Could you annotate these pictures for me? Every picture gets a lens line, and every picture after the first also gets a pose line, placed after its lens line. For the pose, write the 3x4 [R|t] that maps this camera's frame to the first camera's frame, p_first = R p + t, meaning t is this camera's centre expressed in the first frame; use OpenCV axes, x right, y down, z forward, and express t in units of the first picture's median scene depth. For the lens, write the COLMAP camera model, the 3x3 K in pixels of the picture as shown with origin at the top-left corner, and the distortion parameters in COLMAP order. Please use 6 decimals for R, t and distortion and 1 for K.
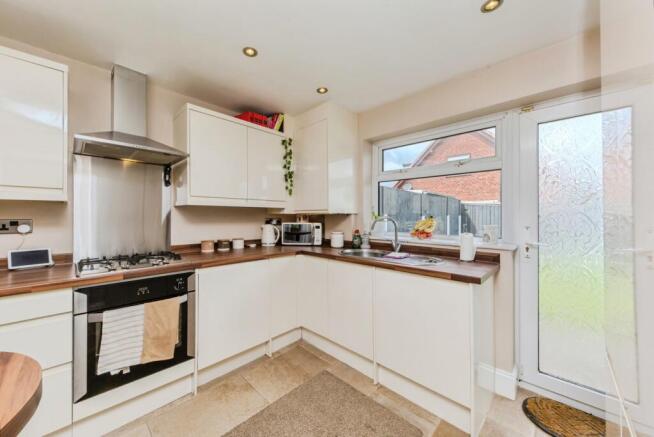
lens RADIAL K [[229.6, 0, 325.1], [0, 229.6, 210.9], [0, 0, 1]] dist [-0.000161, -0.000063]
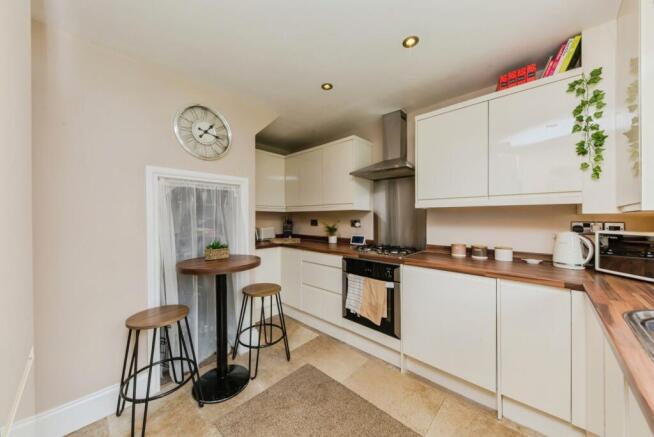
lens RADIAL K [[235.2, 0, 327.0], [0, 235.2, 218.5], [0, 0, 1]] dist [-0.000253, -0.000060]
pose [[0.021822, -0.001208, -0.999761, 0.547809], [0.020215, 0.999795, -0.000766, 0.016823], [0.999557, -0.020194, 0.021842, 0.550775]]
